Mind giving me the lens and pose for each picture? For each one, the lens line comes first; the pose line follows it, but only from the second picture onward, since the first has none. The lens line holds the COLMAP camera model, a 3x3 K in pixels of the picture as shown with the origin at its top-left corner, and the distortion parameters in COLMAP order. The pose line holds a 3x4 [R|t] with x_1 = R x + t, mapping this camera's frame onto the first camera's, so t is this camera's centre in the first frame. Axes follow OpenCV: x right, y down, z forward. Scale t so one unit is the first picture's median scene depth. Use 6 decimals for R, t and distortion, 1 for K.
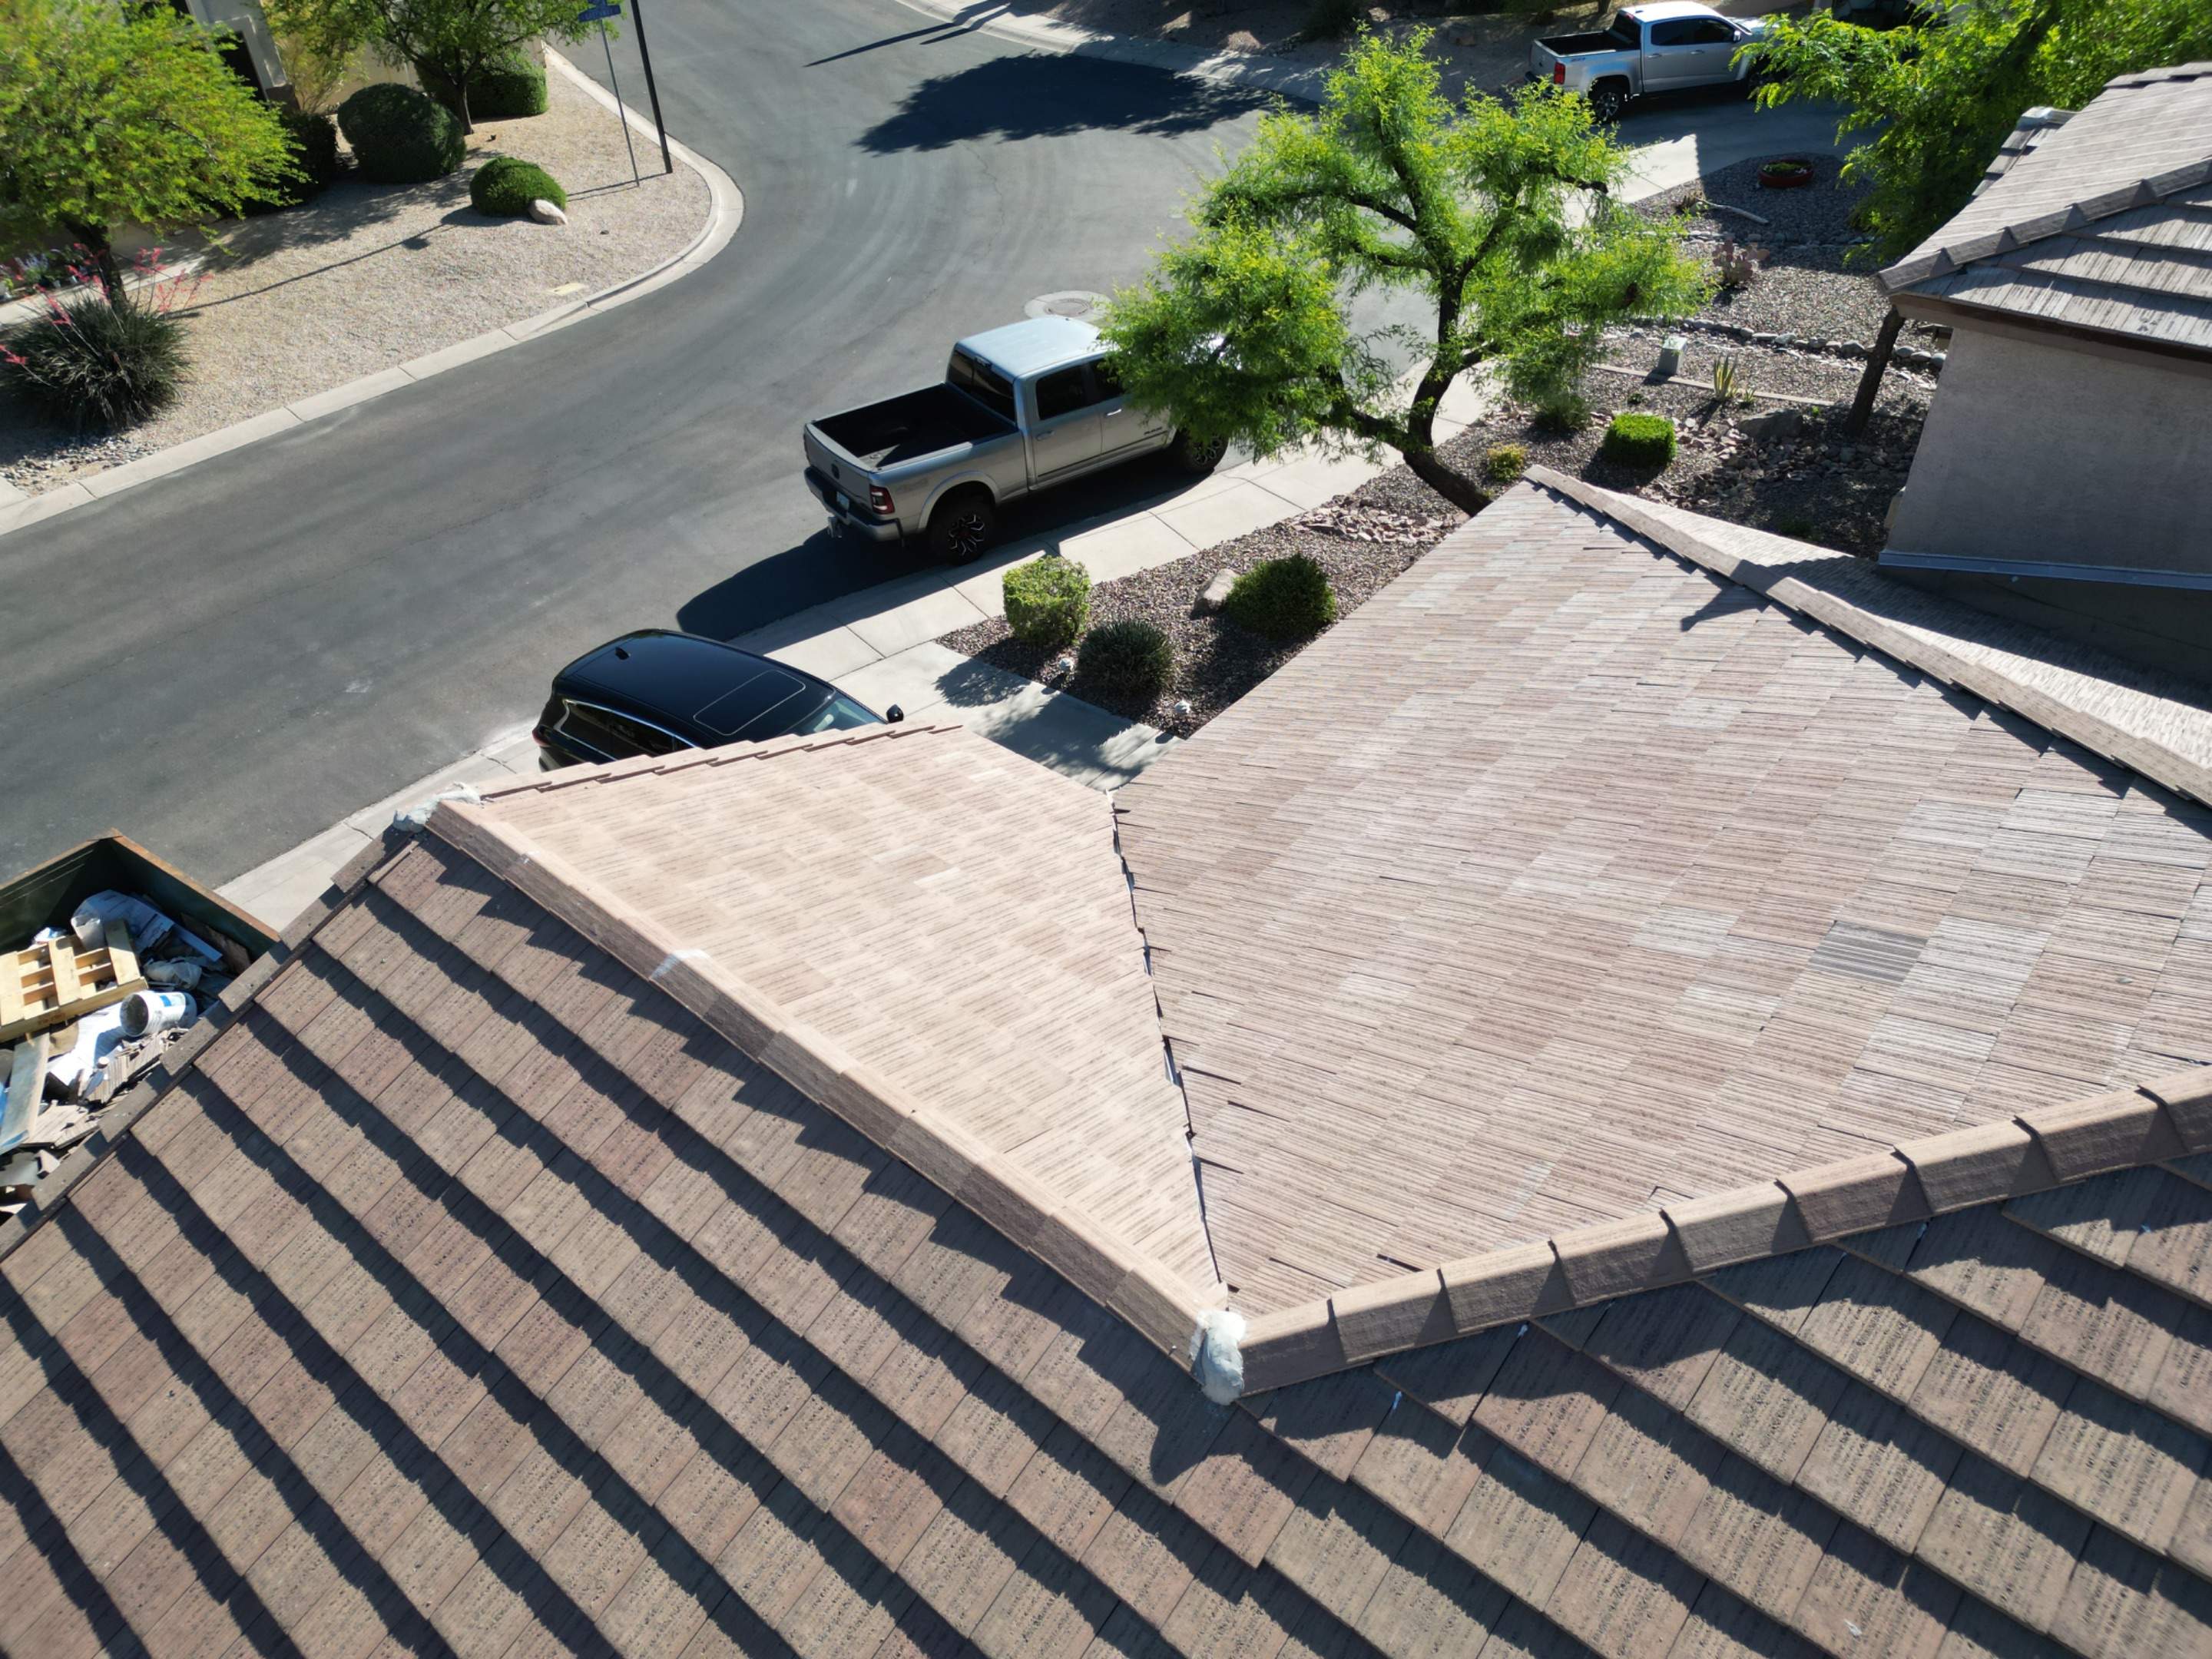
lens RADIAL K [[1549.2, 0, 1096.4], [0, 1549.2, 811.8], [0, 0, 1]] dist [0.067189, -0.047946]
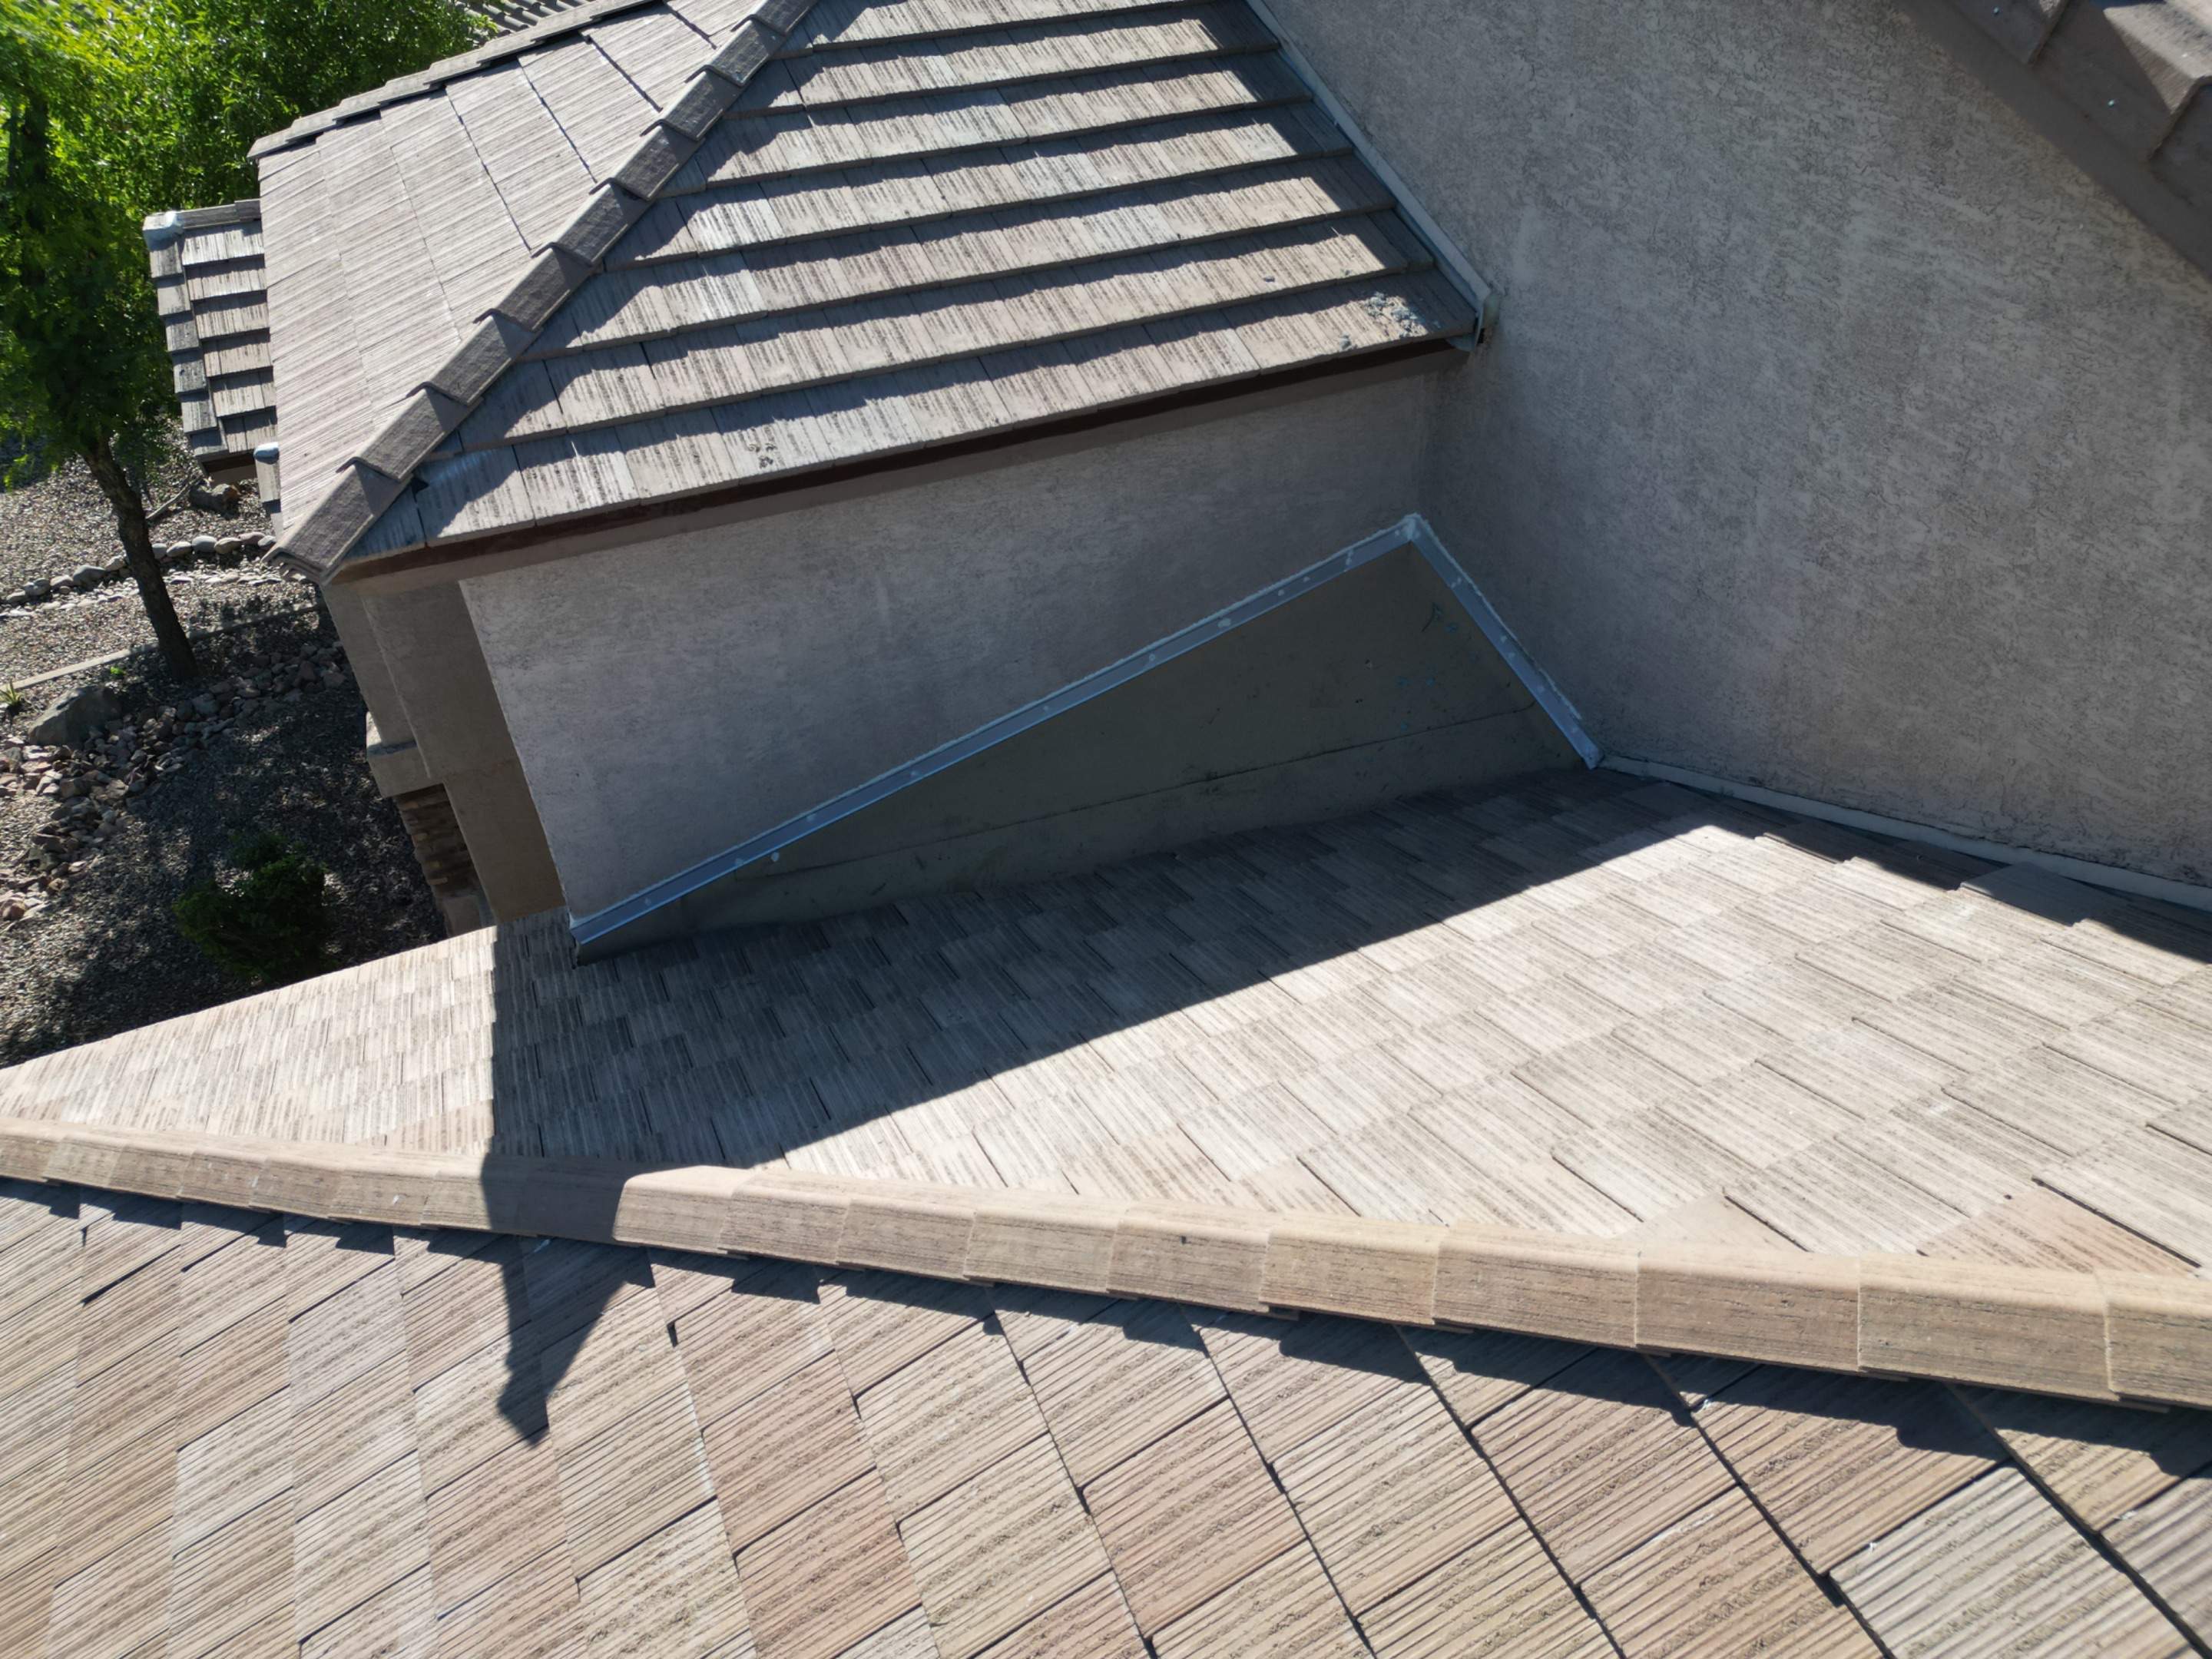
lens RADIAL K [[1549.2, 0, 1096.4], [0, 1549.2, 811.8], [0, 0, 1]] dist [0.067189, -0.047946]
pose [[0.439594, -0.526707, 0.727555, 0.212545], [0.574081, 0.787731, 0.223407, -0.241878], [-0.690788, 0.319467, 0.648655, 0.540625]]
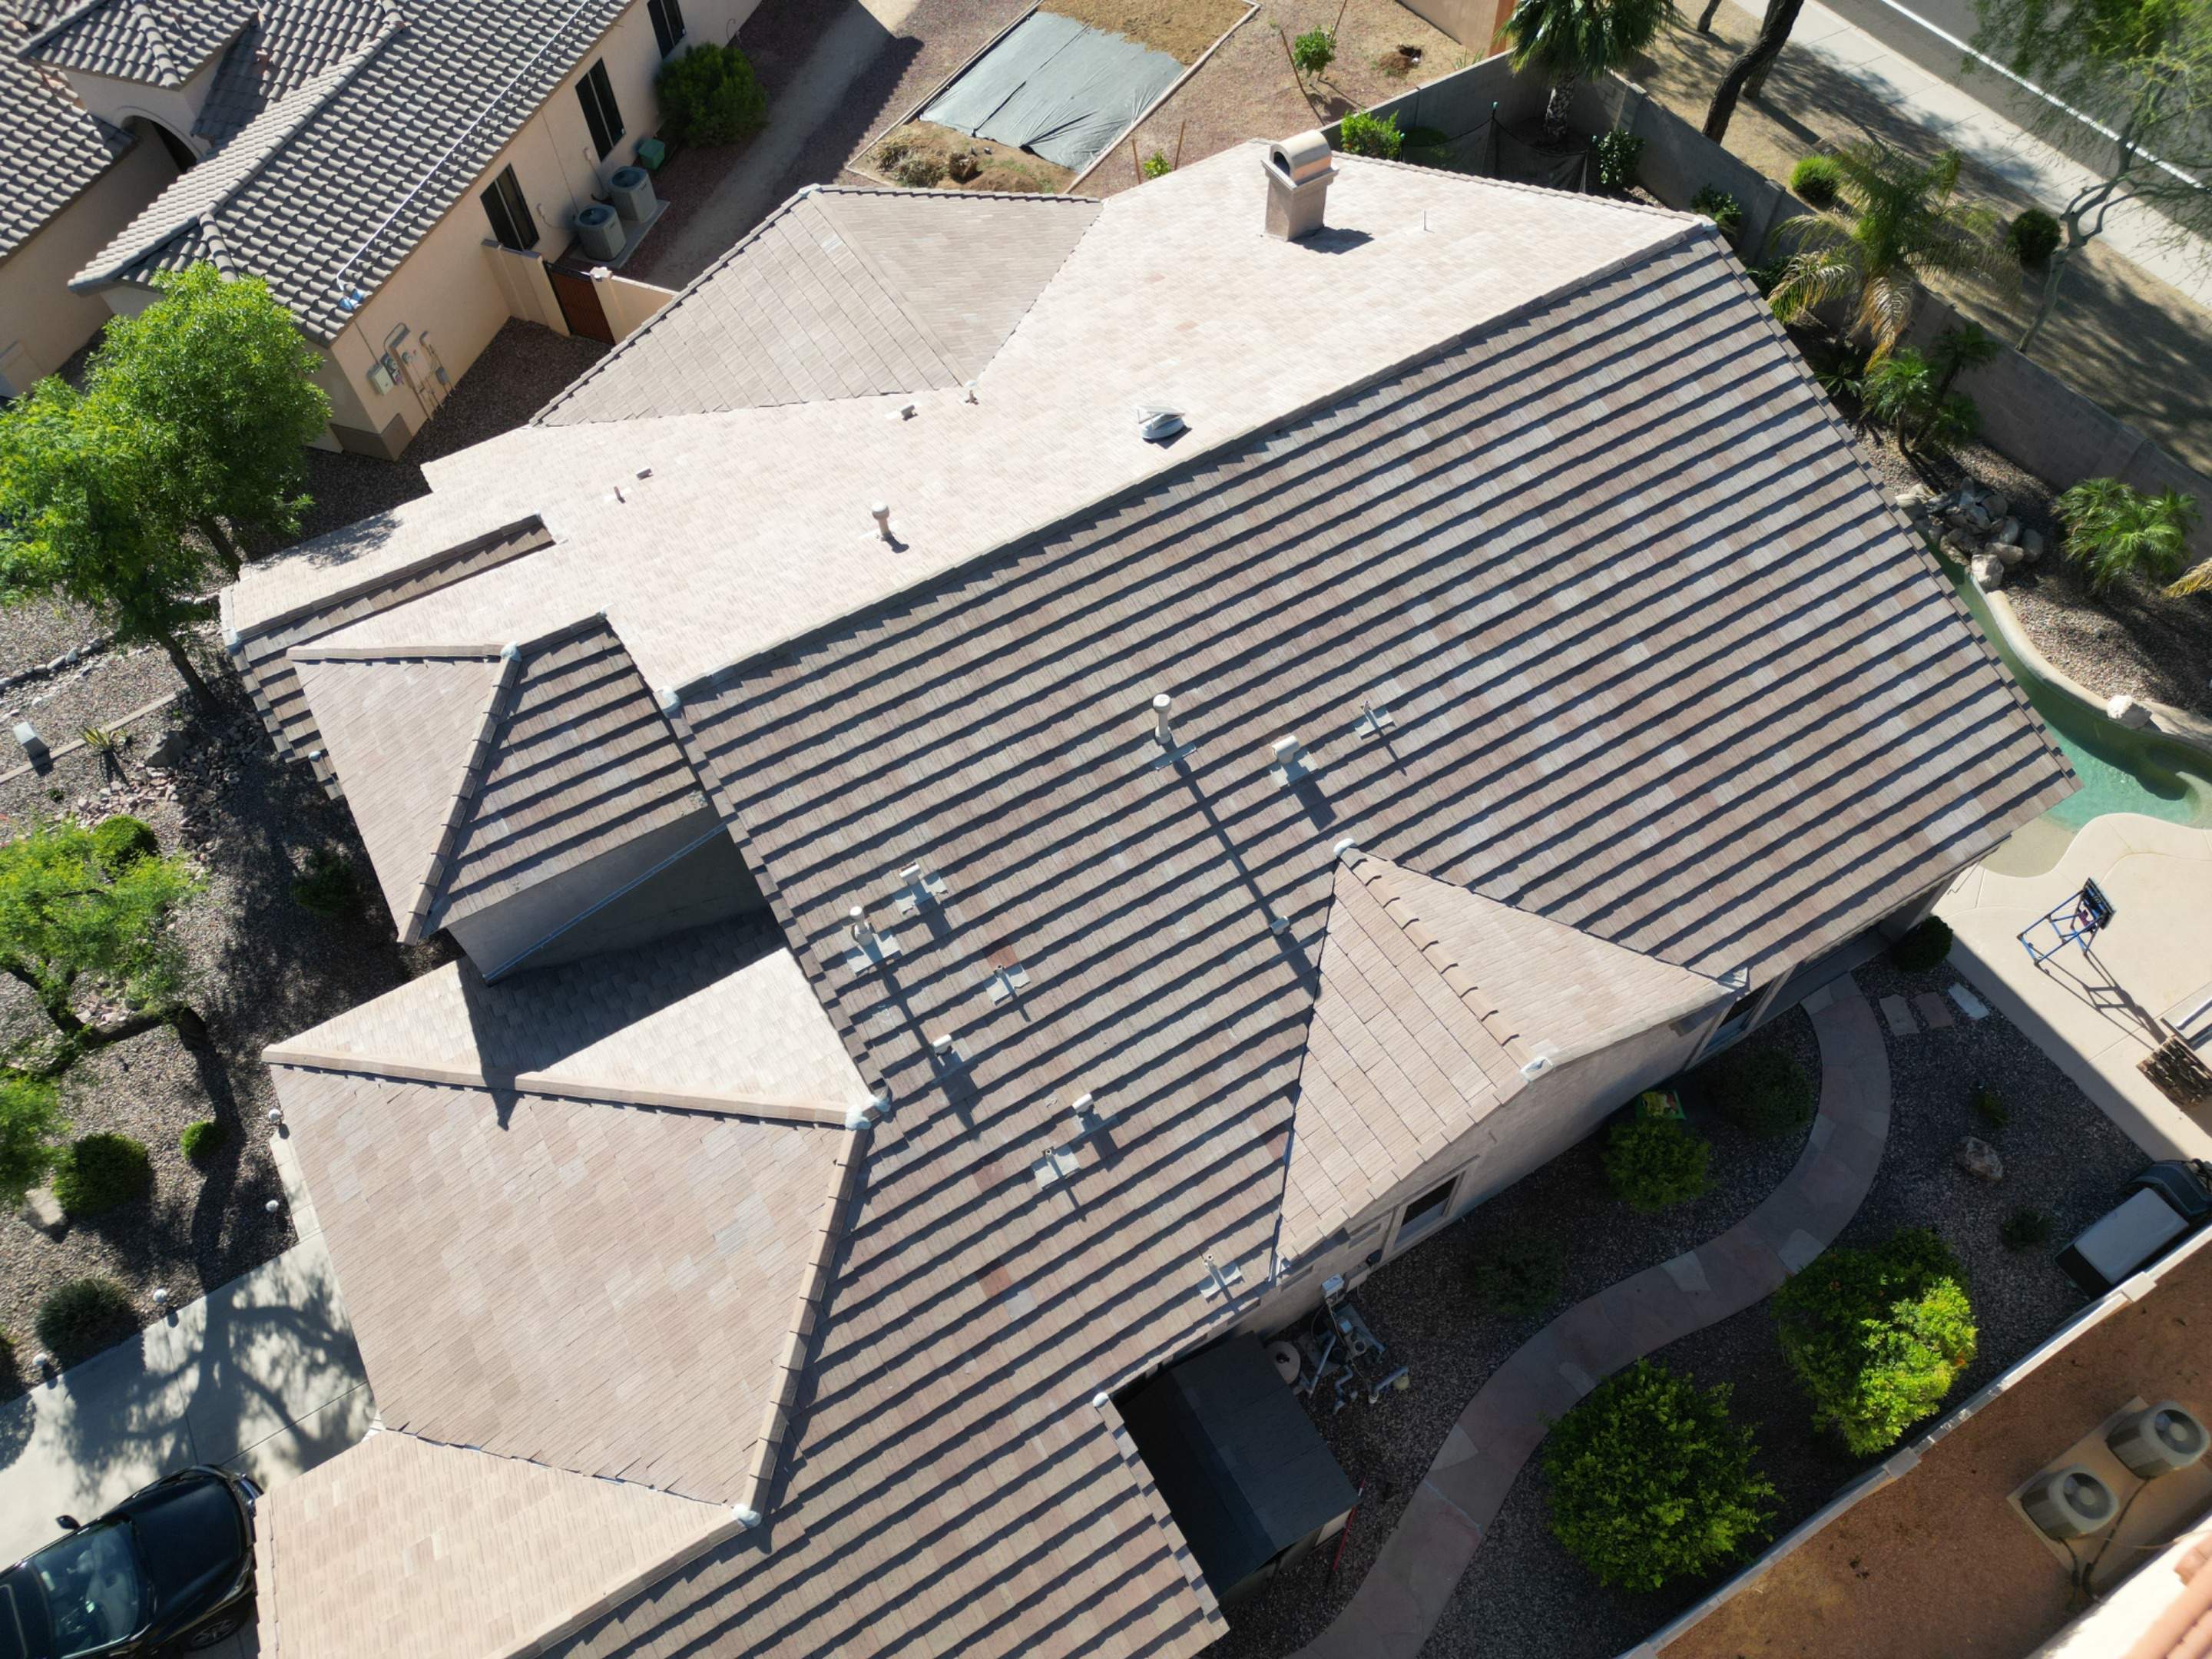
lens RADIAL K [[1549.2, 0, 1096.4], [0, 1549.2, 811.8], [0, 0, 1]] dist [0.067189, -0.047946]
pose [[0.332386, -0.768417, 0.546859, -0.176043], [0.597936, 0.620094, 0.507893, -0.928018], [-0.729378, 0.158170, 0.665575, -1.000155]]
